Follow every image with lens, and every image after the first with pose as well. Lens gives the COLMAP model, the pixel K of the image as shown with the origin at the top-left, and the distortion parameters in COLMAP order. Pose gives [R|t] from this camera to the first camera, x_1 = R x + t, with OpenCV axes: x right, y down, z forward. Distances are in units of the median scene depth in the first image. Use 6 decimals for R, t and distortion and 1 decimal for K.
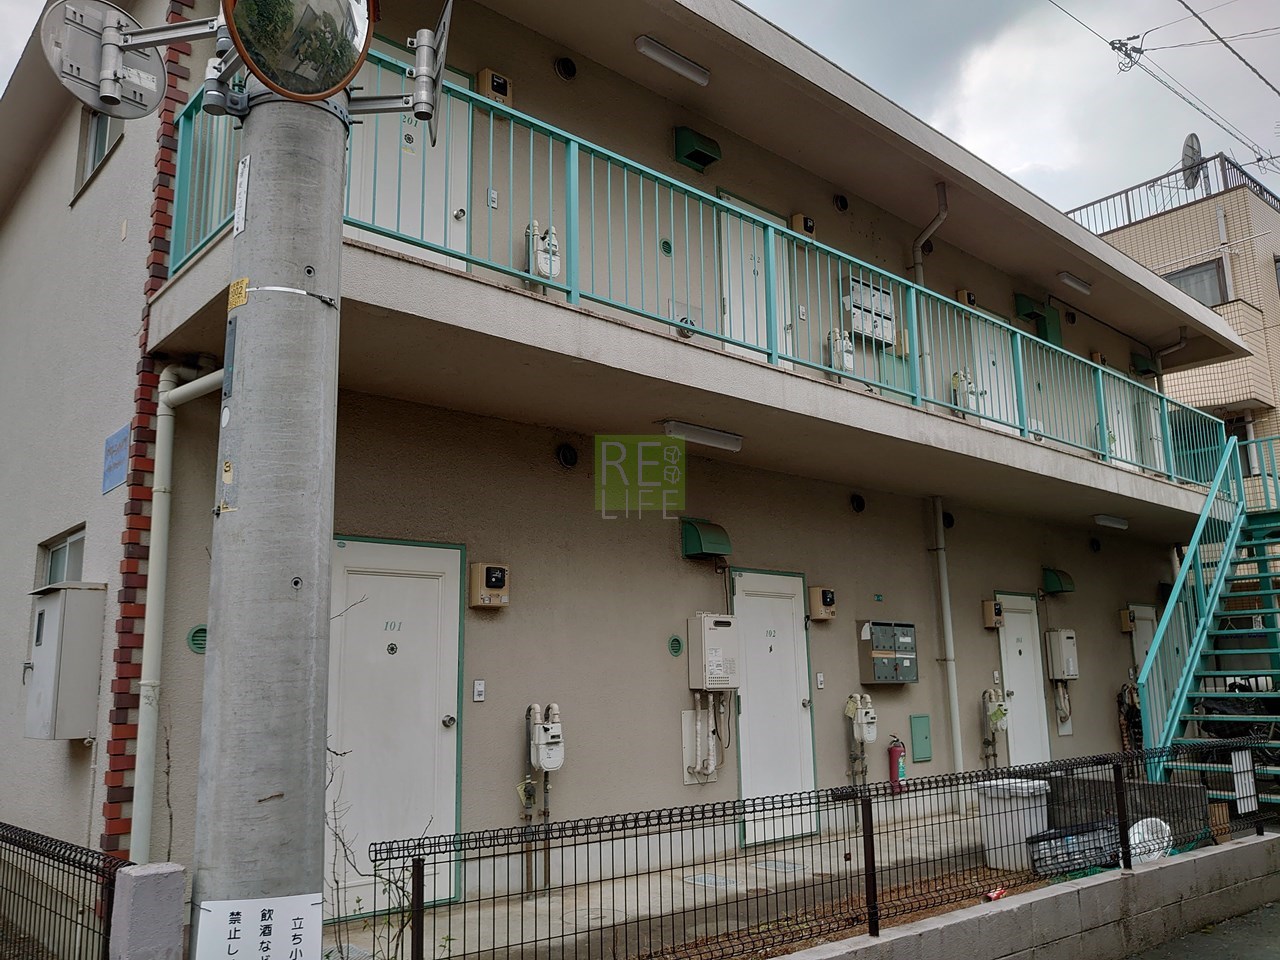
lens RADIAL K [[1008.7, 0, 640.1], [0, 1008.7, 483.5], [0, 0, 1]] dist [-0.028115, 0.021812]
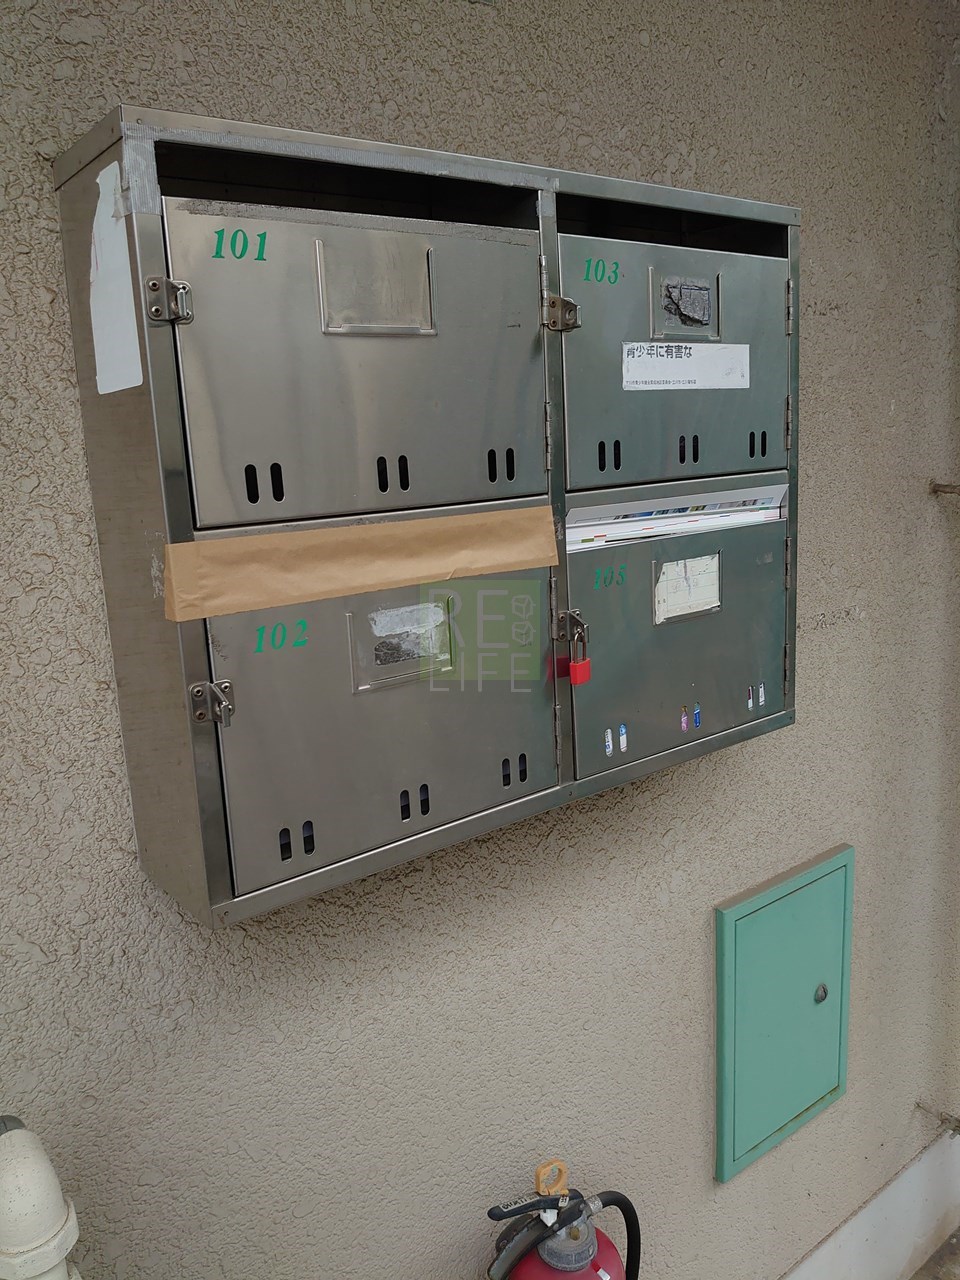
lens RADIAL K [[1008.7, 0, 478.8], [0, 1008.7, 639.2], [0, 0, 1]] dist [-0.028115, 0.021812]
pose [[0.997822, -0.024753, -0.061138, 0.247323], [0.046756, 0.919233, 0.390928, 0.139126], [0.046523, -0.392936, 0.918388, 0.891054]]
